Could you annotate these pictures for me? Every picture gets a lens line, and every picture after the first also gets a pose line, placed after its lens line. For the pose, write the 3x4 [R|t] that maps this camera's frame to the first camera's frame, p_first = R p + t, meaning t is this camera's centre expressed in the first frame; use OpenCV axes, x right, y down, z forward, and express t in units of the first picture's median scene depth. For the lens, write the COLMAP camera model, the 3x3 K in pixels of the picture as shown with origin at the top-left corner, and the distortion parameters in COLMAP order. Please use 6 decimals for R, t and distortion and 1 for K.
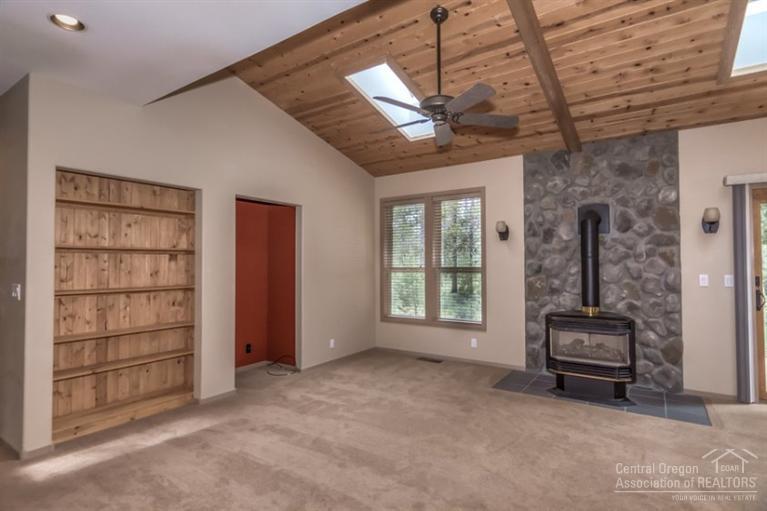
lens RADIAL K [[411.1, 0, 384.3], [0, 411.1, 254.3], [0, 0, 1]] dist [0.009977, -0.001828]
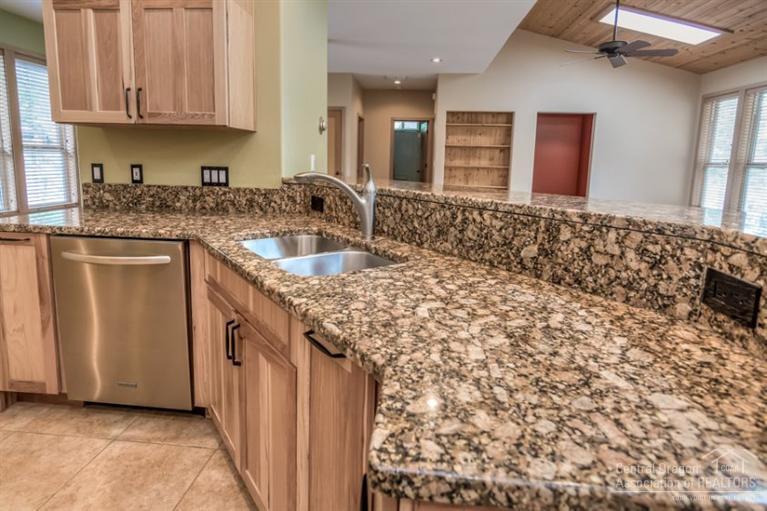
lens RADIAL K [[411.1, 0, 371.7], [0, 411.1, 214.5], [0, 0, 1]] dist [0.009977, -0.001828]
pose [[0.459684, 0.135067, -0.877751, 0.815972], [-0.007087, 0.988893, 0.148458, 0.016755], [0.888054, -0.062024, 0.455535, -0.349000]]
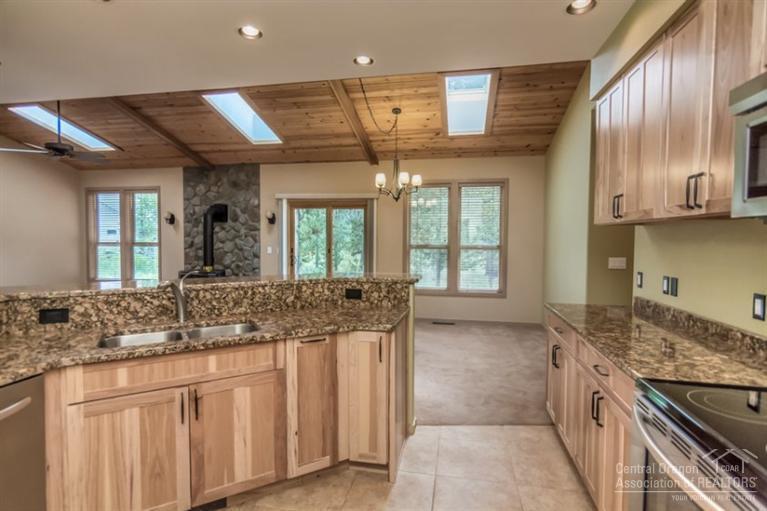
lens RADIAL K [[411.1, 0, 388.2], [0, 411.1, 261.5], [0, 0, 1]] dist [0.009977, -0.001828]
pose [[0.920793, -0.013662, 0.389813, 0.510517], [-0.017567, 0.996920, 0.076435, -0.033619], [-0.389657, -0.077228, 0.917716, -0.803934]]
